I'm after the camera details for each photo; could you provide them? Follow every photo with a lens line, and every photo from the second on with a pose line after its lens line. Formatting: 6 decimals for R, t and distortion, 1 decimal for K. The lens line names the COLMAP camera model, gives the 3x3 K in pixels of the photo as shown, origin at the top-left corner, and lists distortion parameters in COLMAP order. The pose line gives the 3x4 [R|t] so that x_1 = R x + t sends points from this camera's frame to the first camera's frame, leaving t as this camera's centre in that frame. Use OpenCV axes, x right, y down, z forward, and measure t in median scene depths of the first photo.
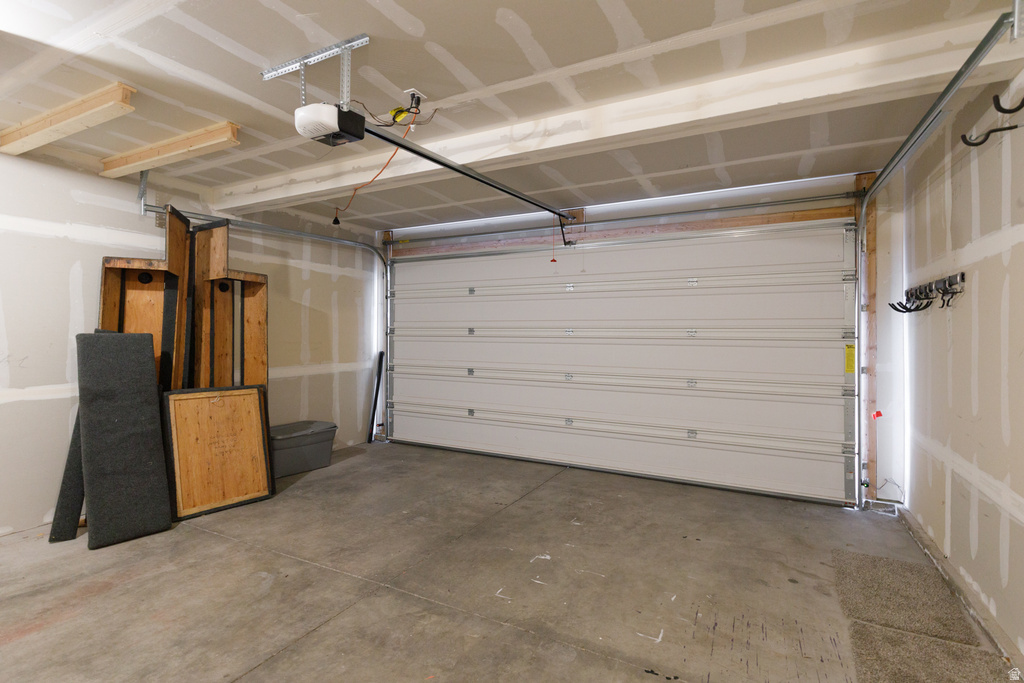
lens RADIAL K [[469.9, 0, 508.6], [0, 469.9, 339.5], [0, 0, 1]] dist [0.003401, 0.000002]
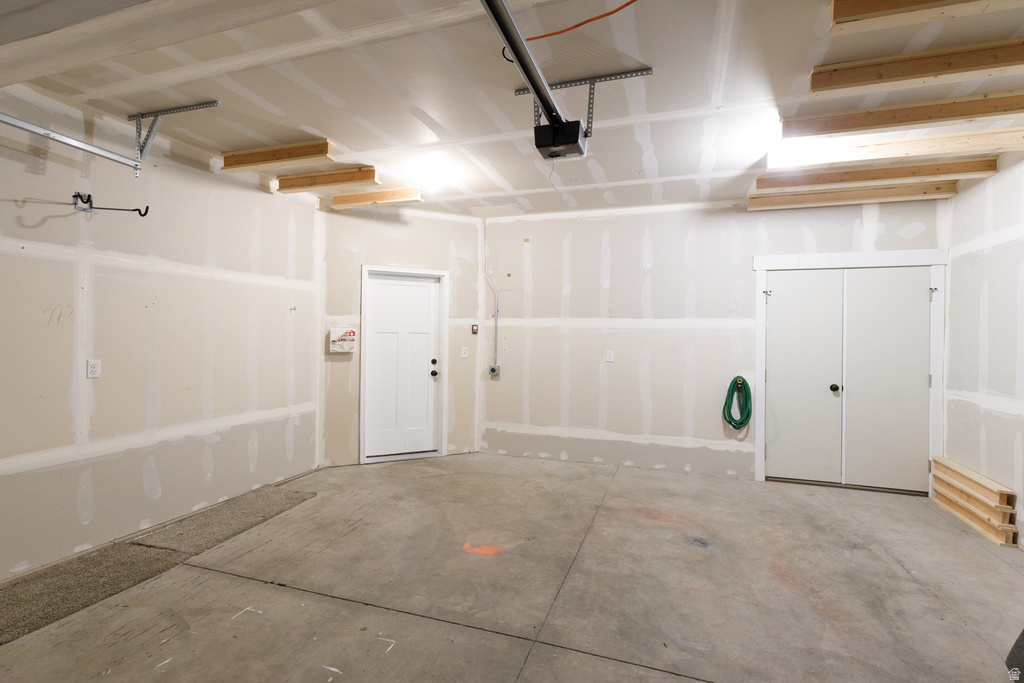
lens RADIAL K [[469.9, 0, 508.6], [0, 469.9, 339.5], [0, 0, 1]] dist [0.003401, 0.000002]
pose [[-0.988757, -0.016992, -0.148563, -0.103126], [-0.019551, 0.999684, 0.015783, -0.017439], [0.148248, 0.018511, -0.988777, 2.046481]]
